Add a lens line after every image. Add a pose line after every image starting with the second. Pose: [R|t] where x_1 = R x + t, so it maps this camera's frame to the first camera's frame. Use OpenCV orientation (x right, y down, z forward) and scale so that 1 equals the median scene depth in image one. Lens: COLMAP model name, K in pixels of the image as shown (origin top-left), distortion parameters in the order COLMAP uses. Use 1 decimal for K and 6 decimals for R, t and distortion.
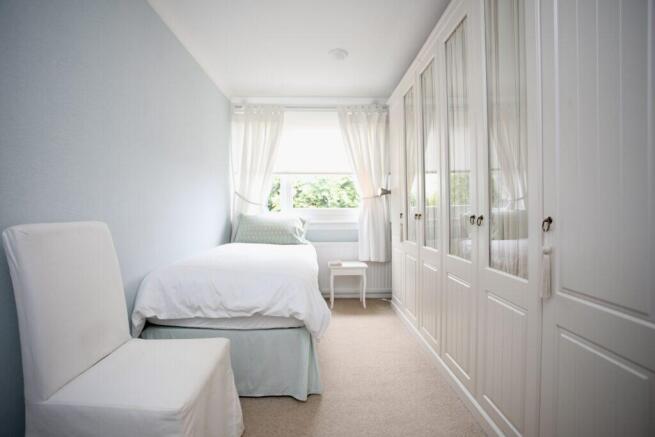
lens RADIAL K [[318.8, 0, 326.0], [0, 318.8, 217.0], [0, 0, 1]] dist [-0.070175, 0.029526]
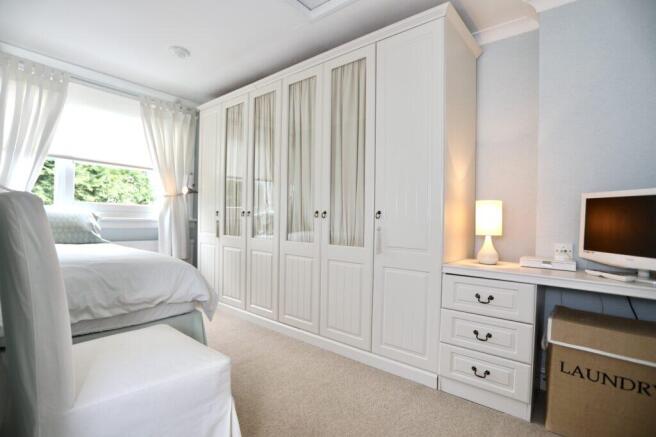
lens RADIAL K [[319.3, 0, 326.5], [0, 319.3, 217.0], [0, 0, 1]] dist [-0.070175, 0.029526]
pose [[0.655605, 0.028288, 0.754574, -0.314544], [-0.011427, 0.999555, -0.027543, 0.030651], [-0.755018, 0.009435, 0.655637, -0.013756]]
